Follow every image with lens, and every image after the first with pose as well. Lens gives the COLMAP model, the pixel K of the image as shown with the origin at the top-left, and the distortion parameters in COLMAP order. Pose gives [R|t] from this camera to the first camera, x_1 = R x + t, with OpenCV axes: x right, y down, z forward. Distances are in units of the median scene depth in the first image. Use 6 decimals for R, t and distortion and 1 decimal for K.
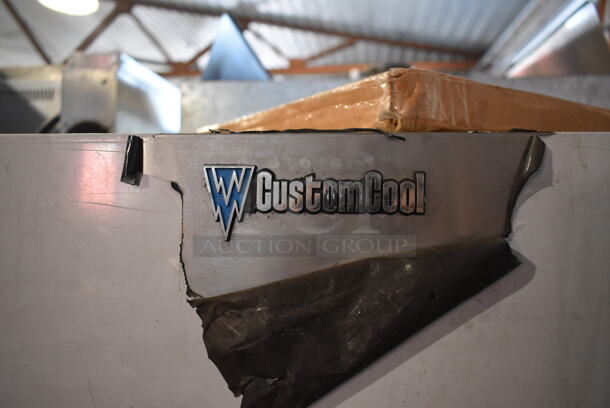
lens RADIAL K [[483.2, 0, 302.3], [0, 483.2, 212.8], [0, 0, 1]] dist [-0.012827, -0.007751]
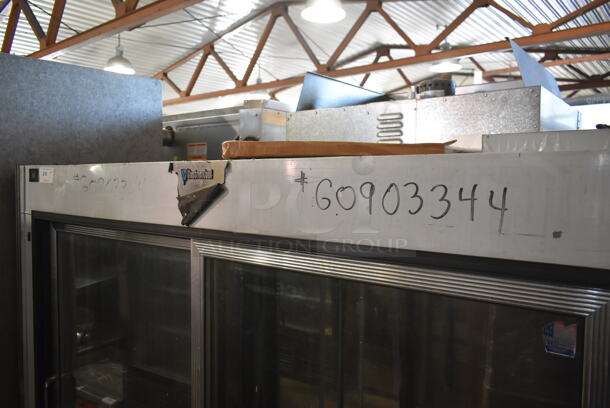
lens RADIAL K [[483.2, 0, 302.3], [0, 483.2, 212.8], [0, 0, 1]] dist [-0.012827, -0.007751]
pose [[0.833344, 0.037283, -0.551496, 3.493285], [-0.001572, 0.997879, 0.065084, 0.023114], [0.552752, -0.053370, 0.831635, -2.343915]]
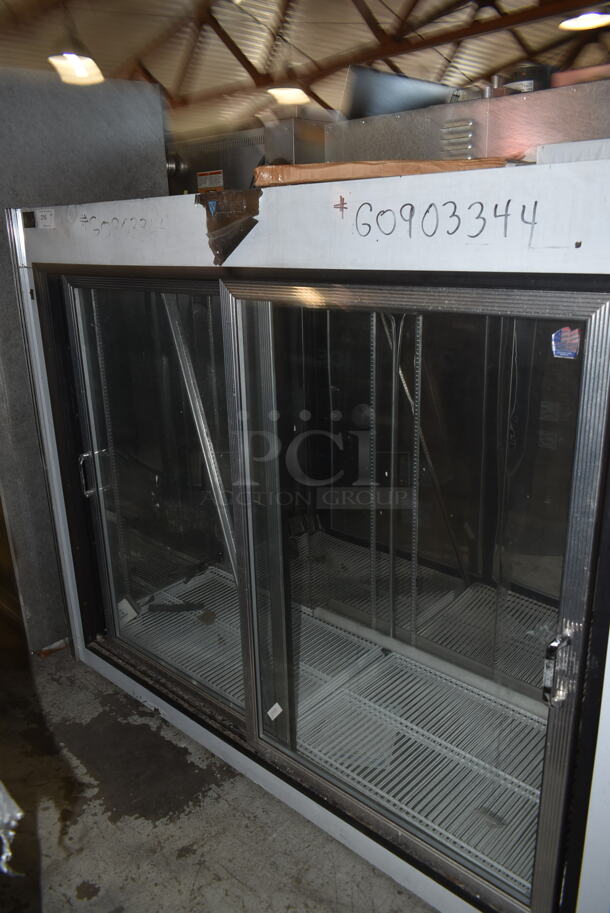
lens RADIAL K [[723.3, 0, 300.3], [0, 723.3, 460.7], [0, 0, 1]] dist [-0.012827, -0.007751]
pose [[0.789388, 0.158774, -0.593007, 4.455259], [0.034619, 0.952925, 0.301223, 0.165510], [0.612917, -0.258312, 0.746731, -3.626282]]
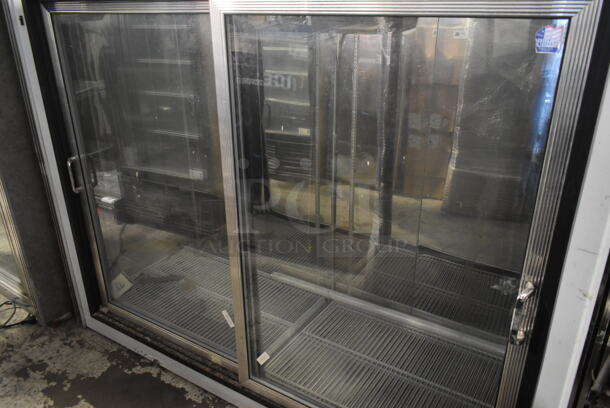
lens RADIAL K [[489.4, 0, 305.0], [0, 489.4, 204.0], [0, 0, 1]] dist [-0.000188, -0.012584]
pose [[0.884235, 0.160891, -0.438455, 3.426672], [0.023229, 0.922479, 0.385349, 0.510863], [0.466465, -0.350924, 0.811950, -3.185069]]
